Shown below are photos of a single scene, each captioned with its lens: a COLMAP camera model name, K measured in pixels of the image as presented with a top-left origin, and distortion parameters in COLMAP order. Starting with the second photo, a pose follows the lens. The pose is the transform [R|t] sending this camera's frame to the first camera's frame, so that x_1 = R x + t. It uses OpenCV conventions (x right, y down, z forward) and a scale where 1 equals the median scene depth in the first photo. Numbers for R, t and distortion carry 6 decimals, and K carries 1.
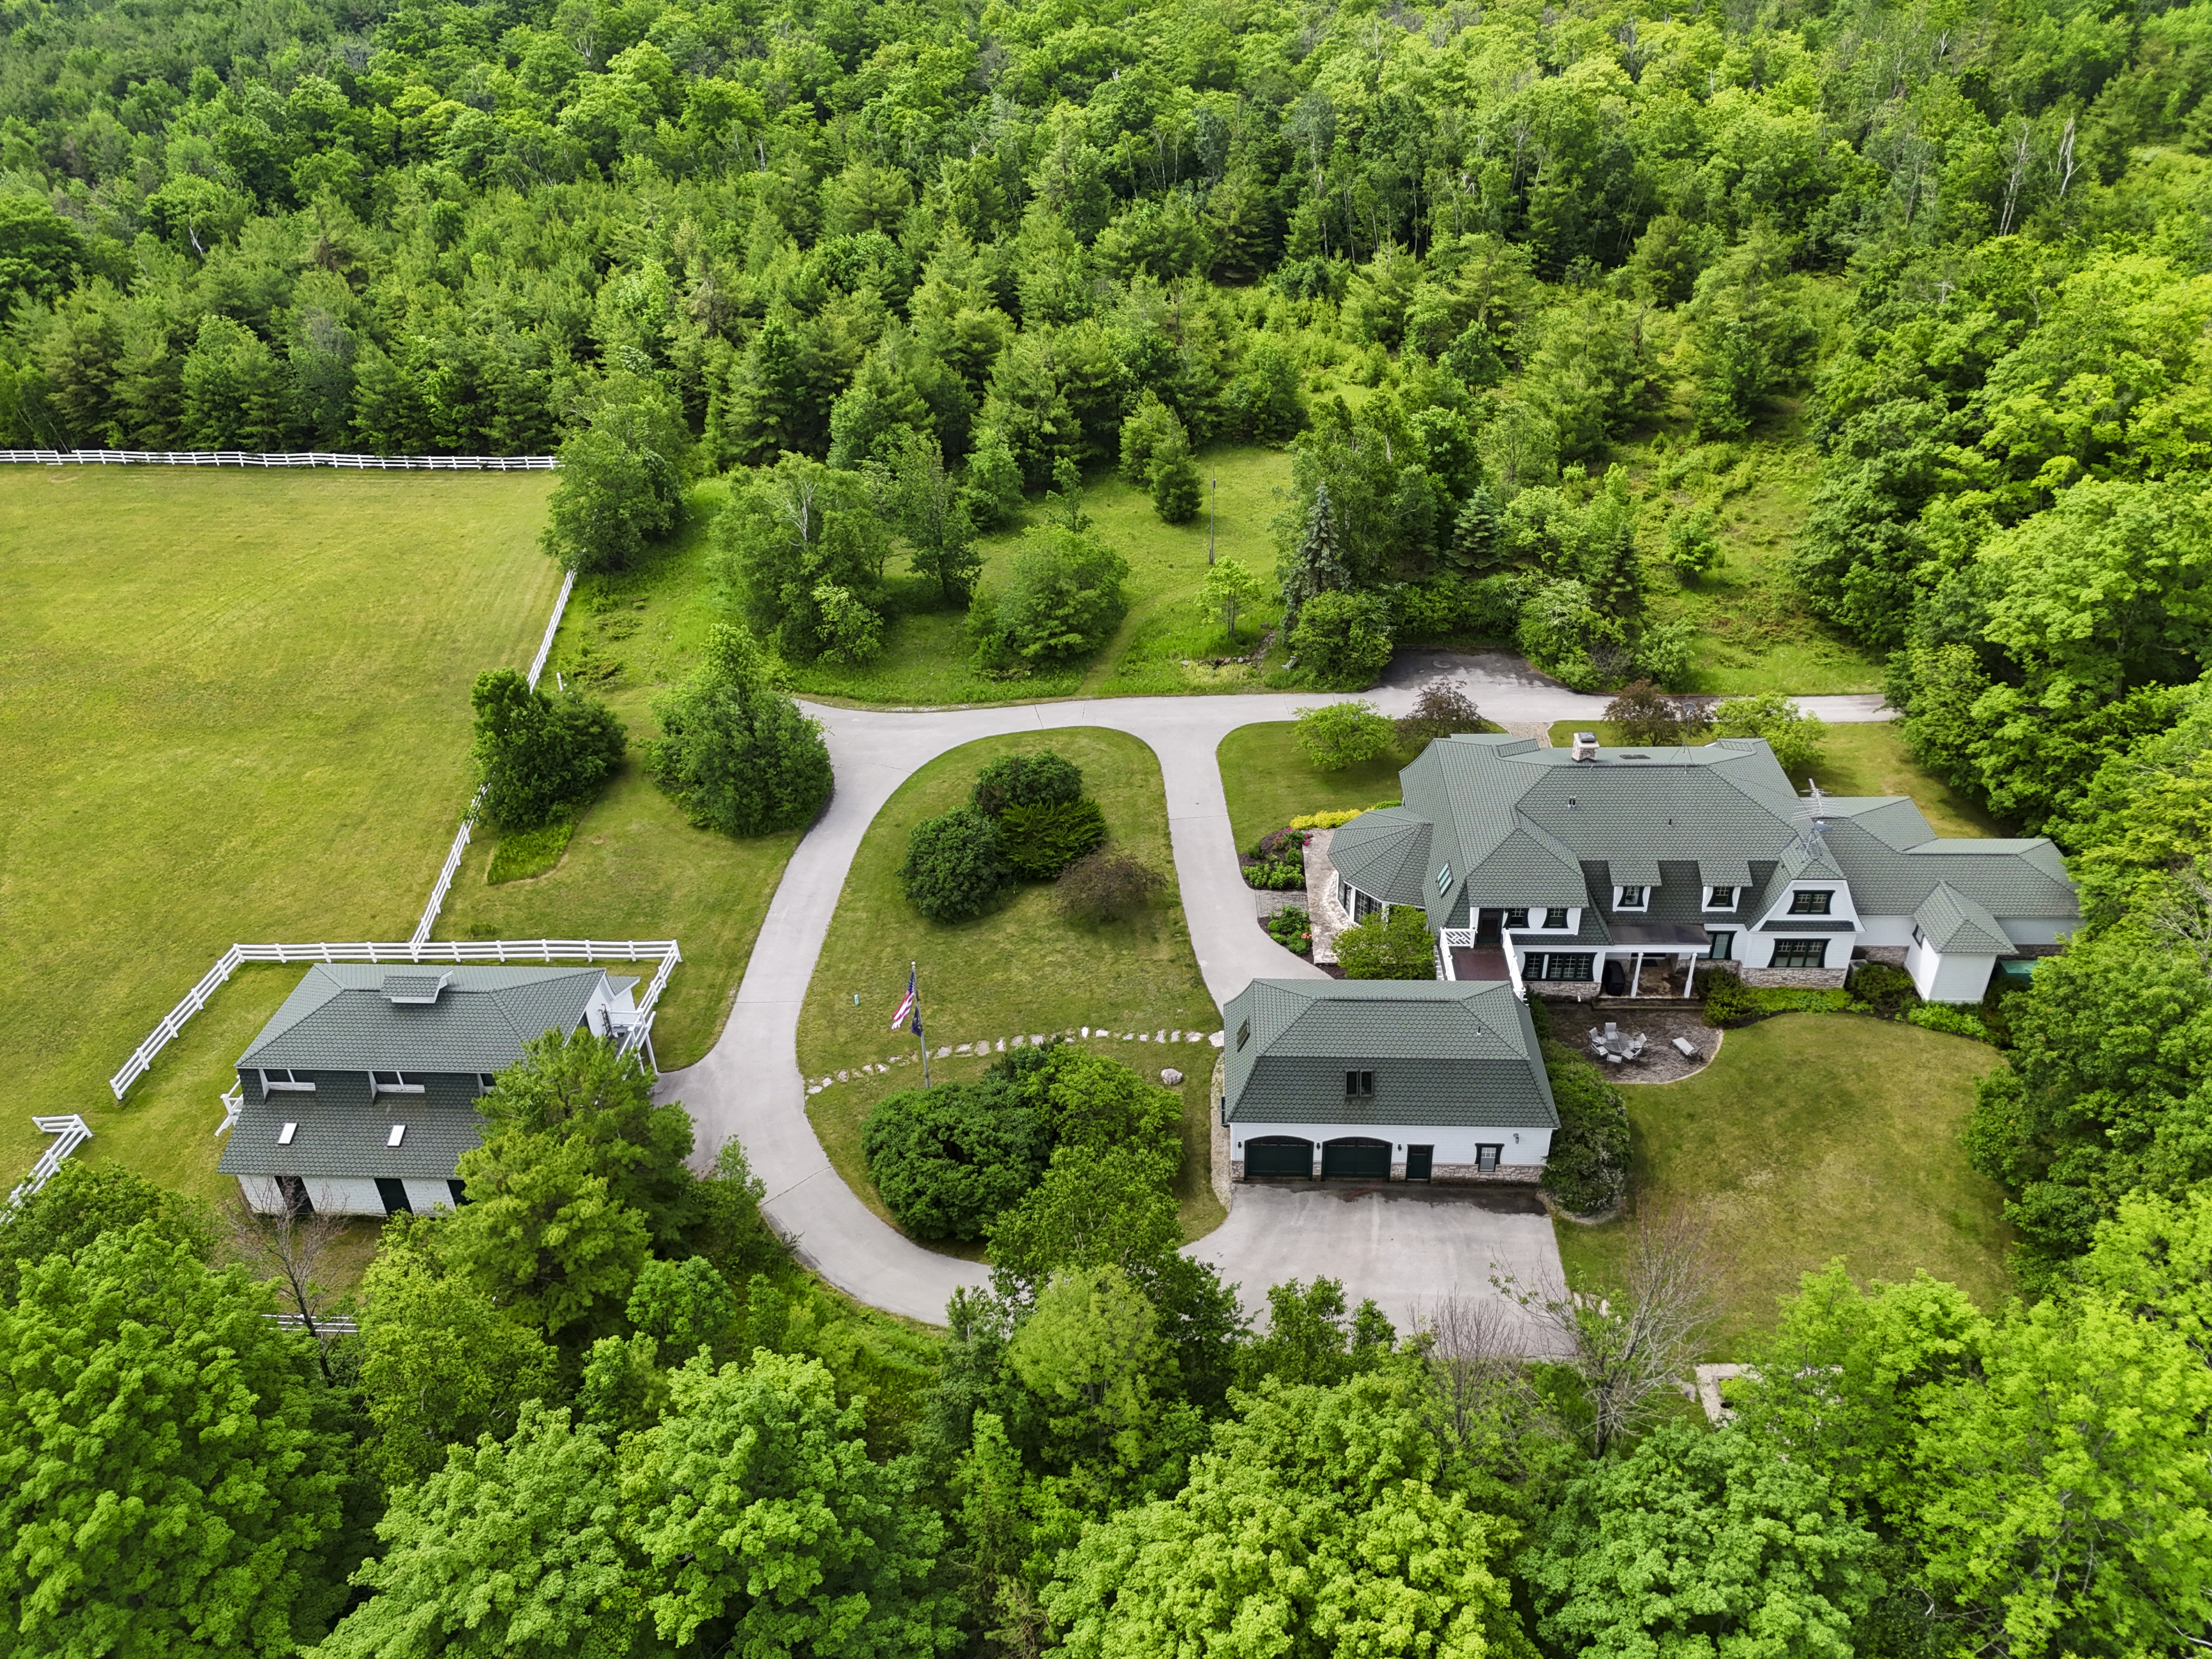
lens RADIAL K [[1637.6, 0, 1115.8], [0, 1637.6, 831.5], [0, 0, 1]] dist [0.075778, -0.066262]
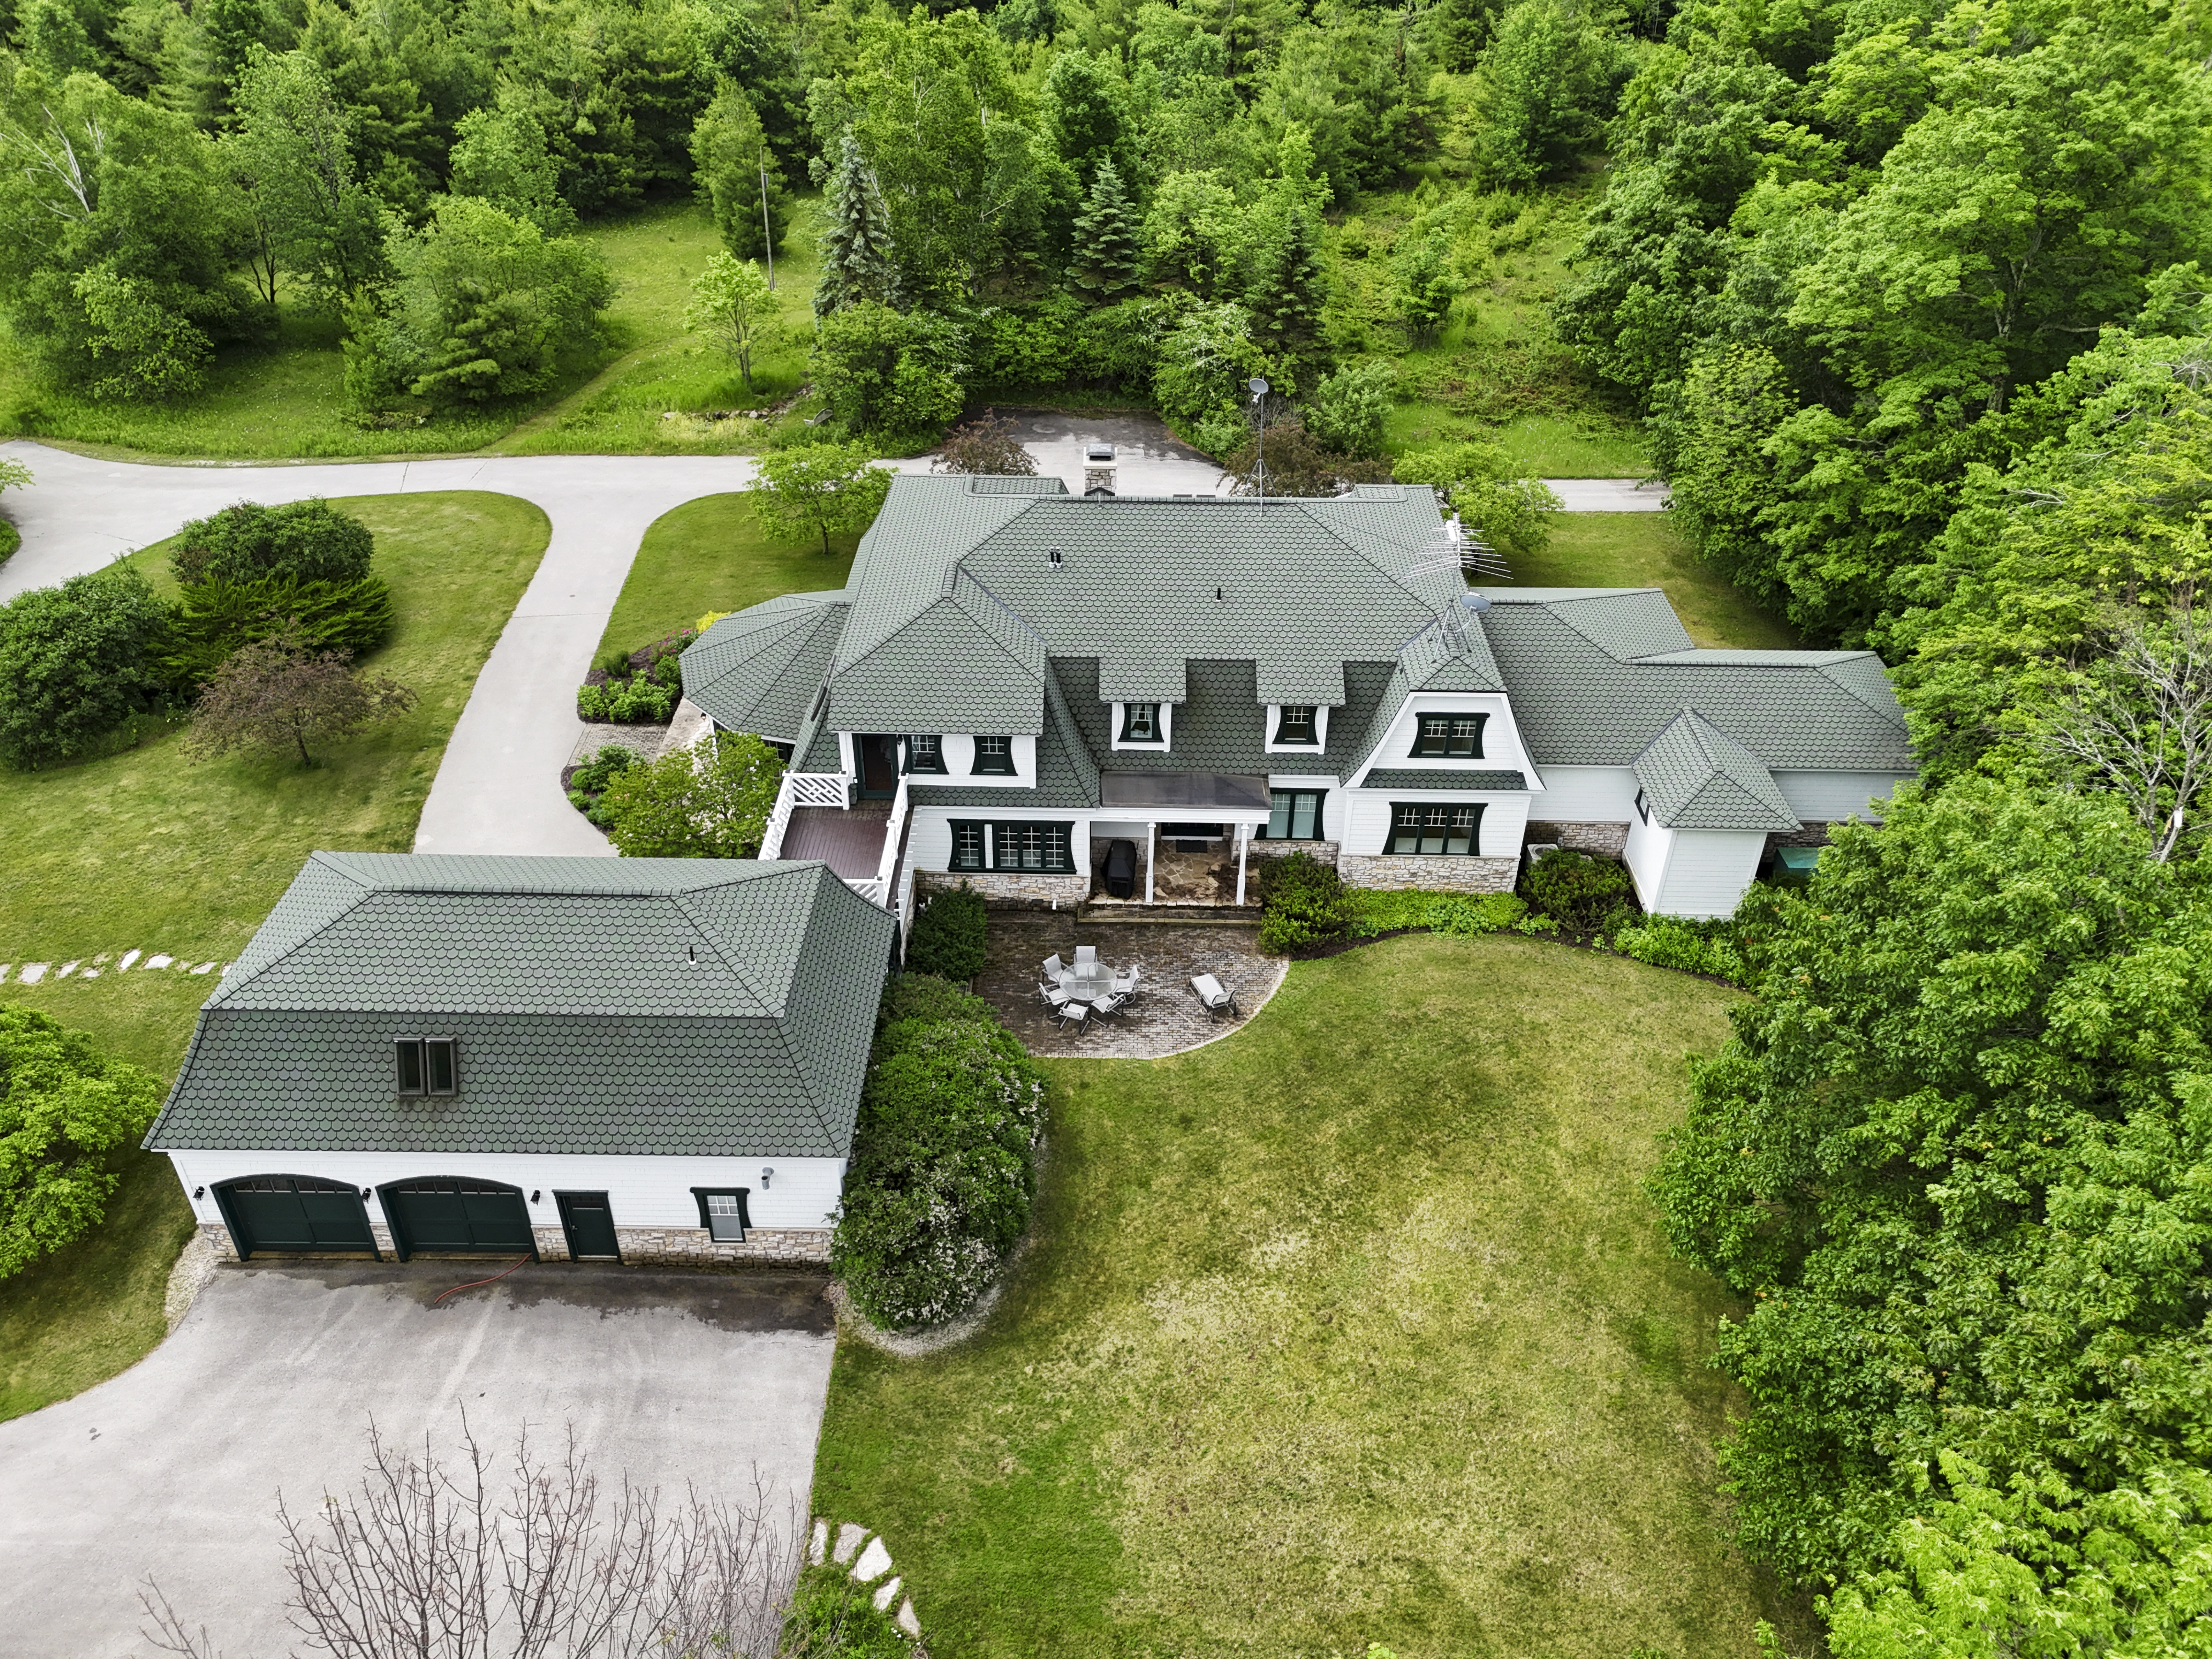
lens RADIAL K [[1637.6, 0, 1114.9], [0, 1637.6, 832.4], [0, 0, 1]] dist [0.075778, -0.066262]
pose [[0.998304, 0.016412, 0.055852, 0.268889], [-0.018424, 0.999192, 0.035715, 0.056005], [-0.055221, -0.036684, 0.997800, 0.439505]]
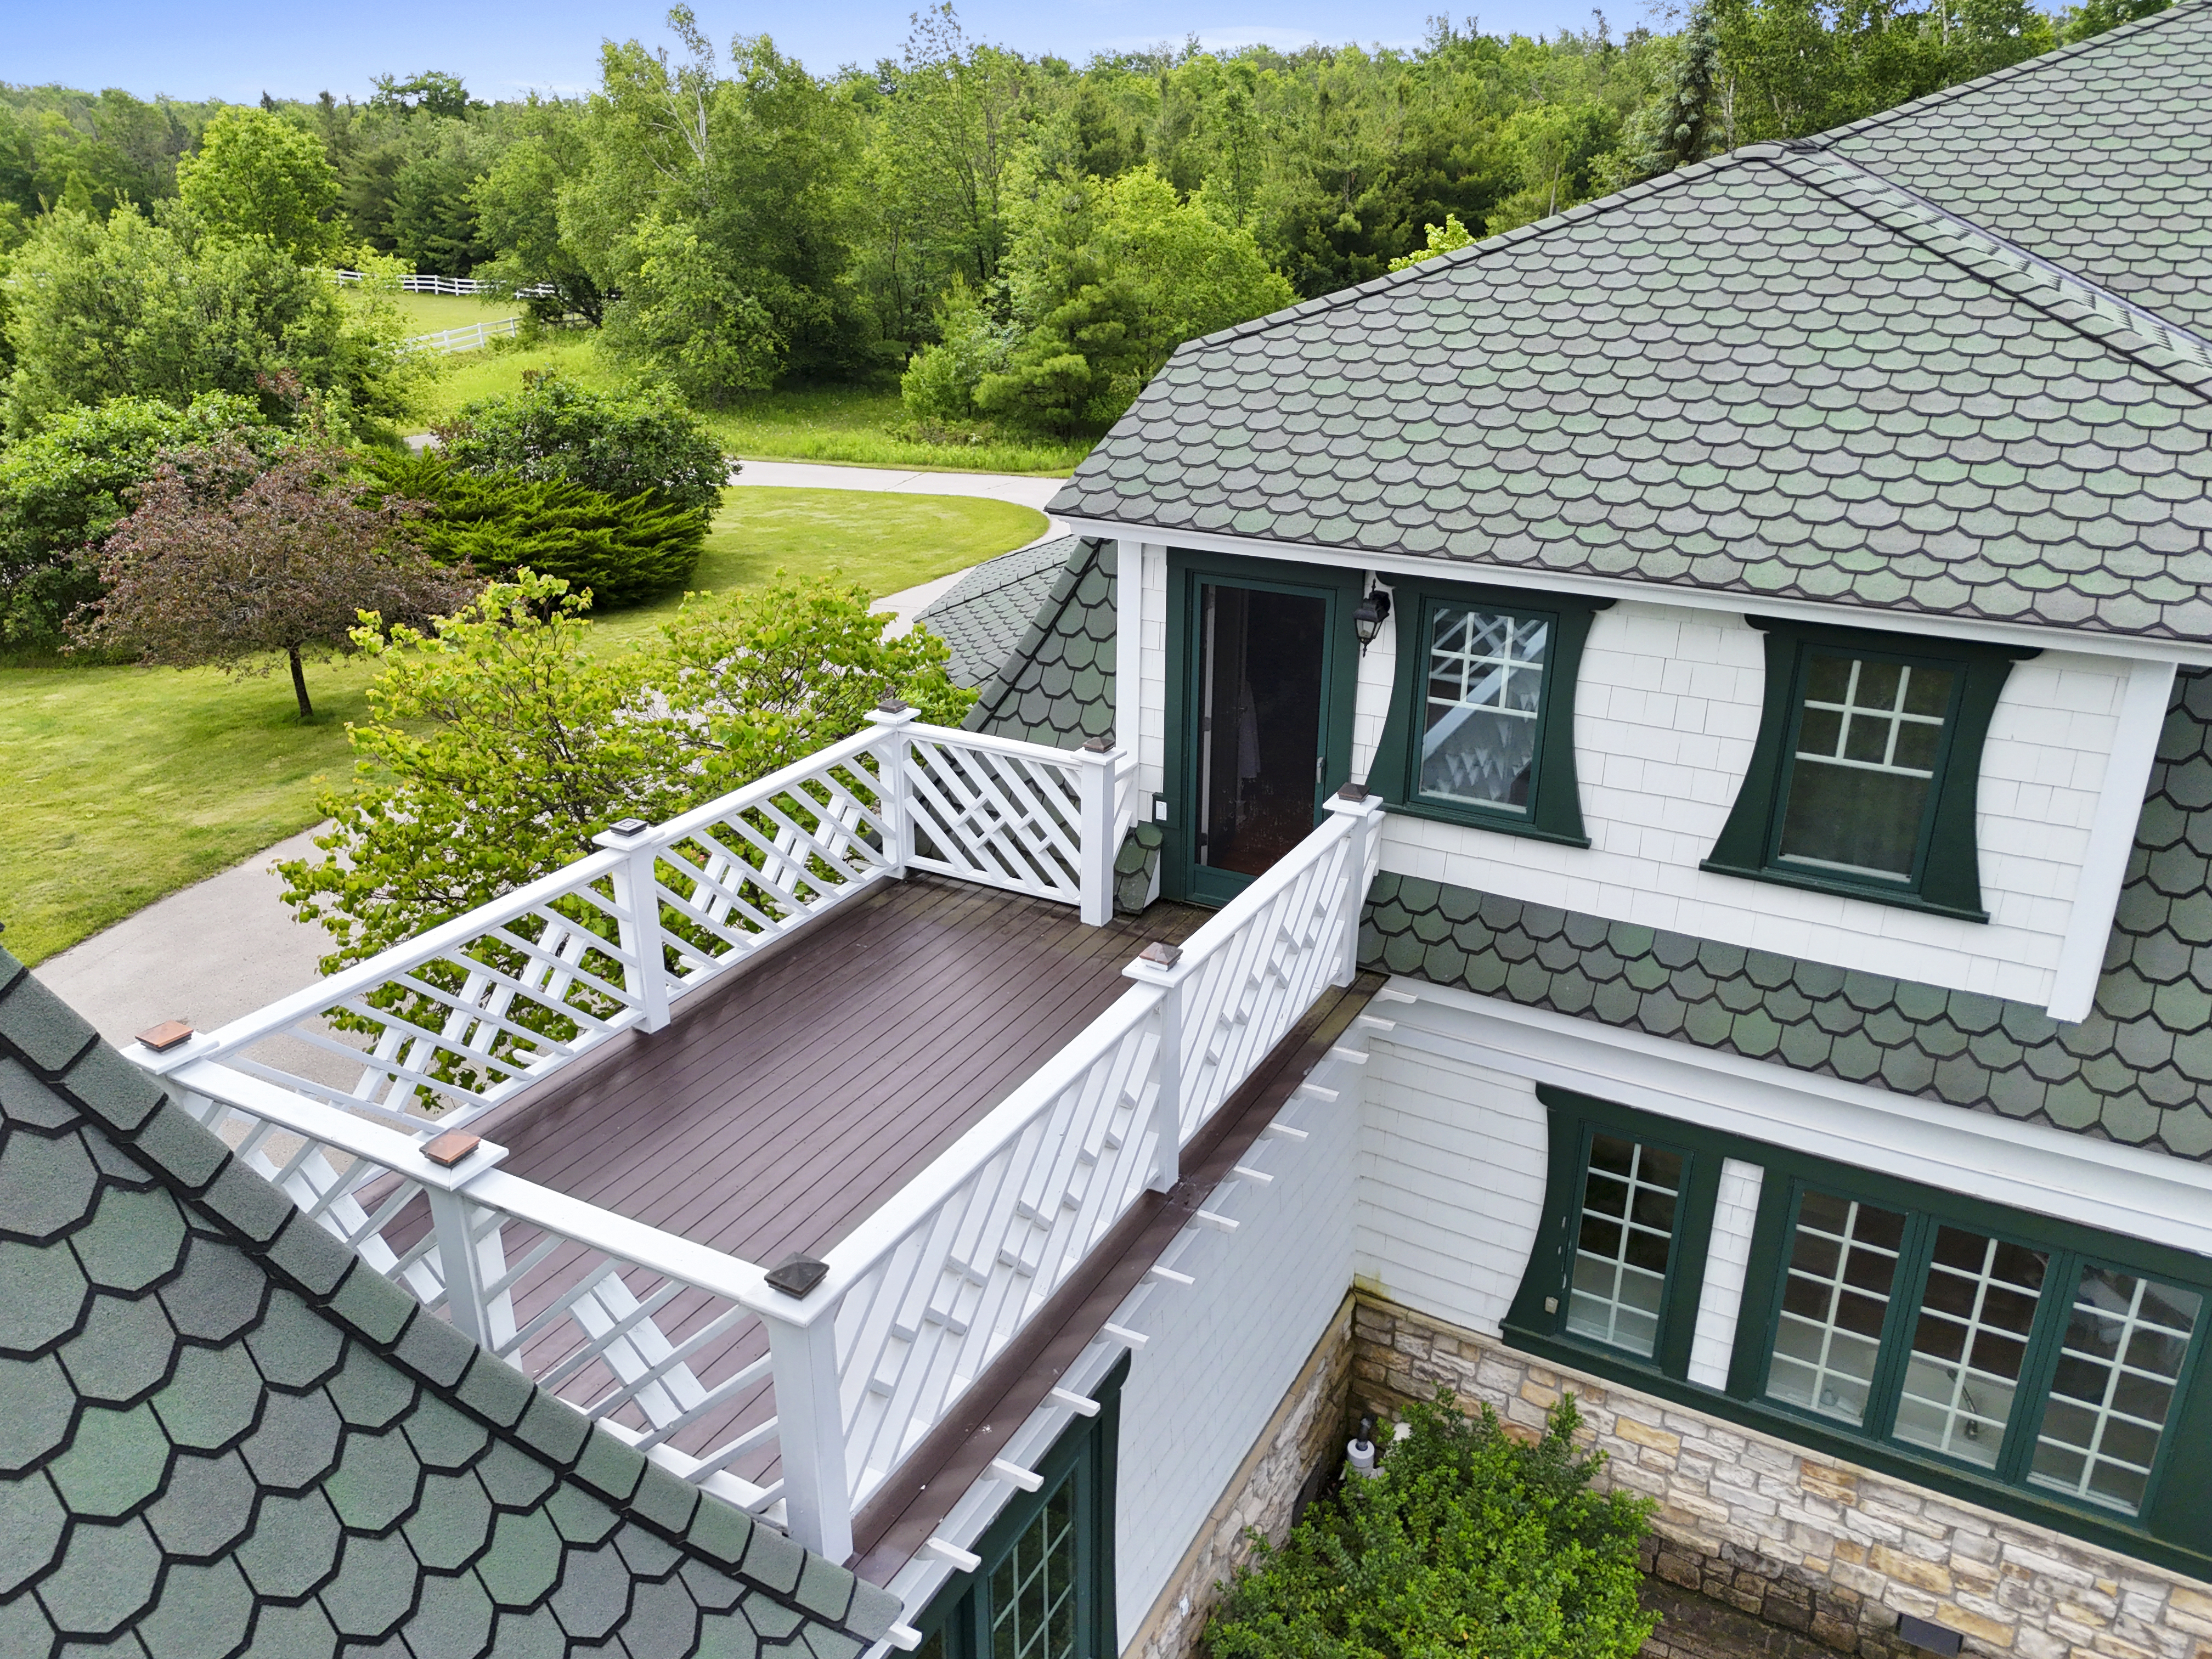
lens RADIAL K [[1637.6, 0, 1119.9], [0, 1637.6, 832.0], [0, 0, 1]] dist [0.075778, -0.066262]
pose [[0.901370, 0.201846, -0.383132, 0.257545], [-0.265560, 0.956489, -0.120858, 0.076721], [0.342067, 0.210682, 0.915753, 0.867352]]
